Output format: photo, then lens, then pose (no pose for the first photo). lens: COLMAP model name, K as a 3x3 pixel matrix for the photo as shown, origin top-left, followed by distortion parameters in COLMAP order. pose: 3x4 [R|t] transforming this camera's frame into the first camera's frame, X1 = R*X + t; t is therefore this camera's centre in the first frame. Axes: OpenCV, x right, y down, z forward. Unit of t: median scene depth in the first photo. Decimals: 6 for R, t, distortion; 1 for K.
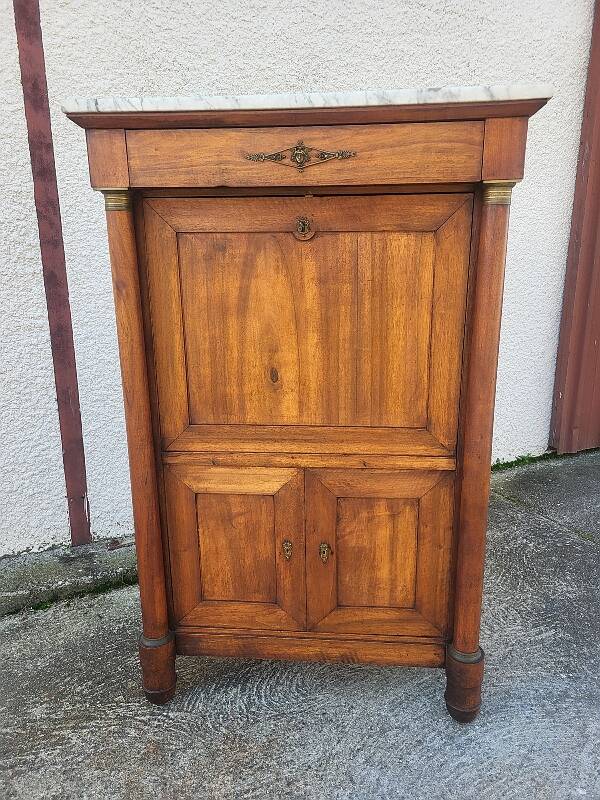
lens RADIAL K [[621.5, 0, 307.0], [0, 621.5, 406.5], [0, 0, 1]] dist [0.051106, -0.029064]
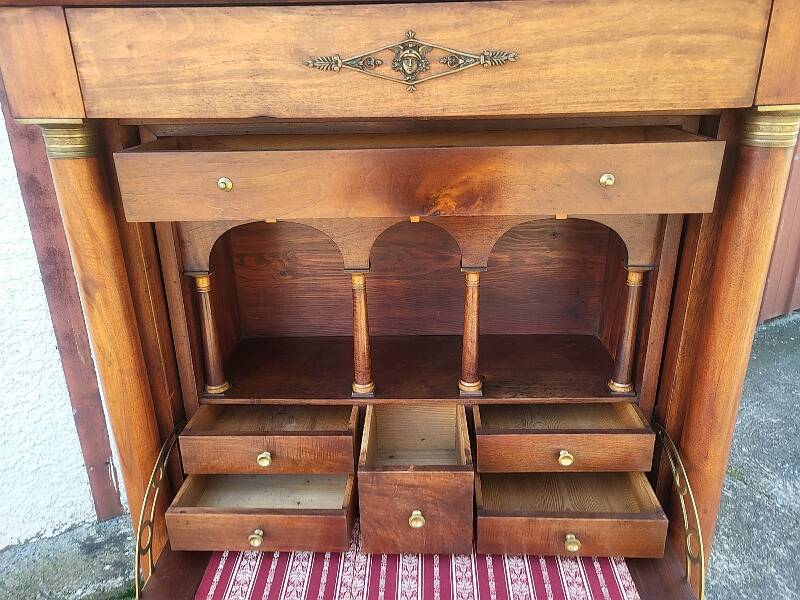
lens RADIAL K [[620.2, 0, 400.0], [0, 620.2, 300.0], [0, 0, 1]] dist [0.044219, -0.023921]
pose [[0.998729, -0.028027, 0.041883, -0.039702], [0.022755, 0.992337, 0.121444, -0.225471], [-0.044966, -0.120337, 0.991714, 0.391789]]
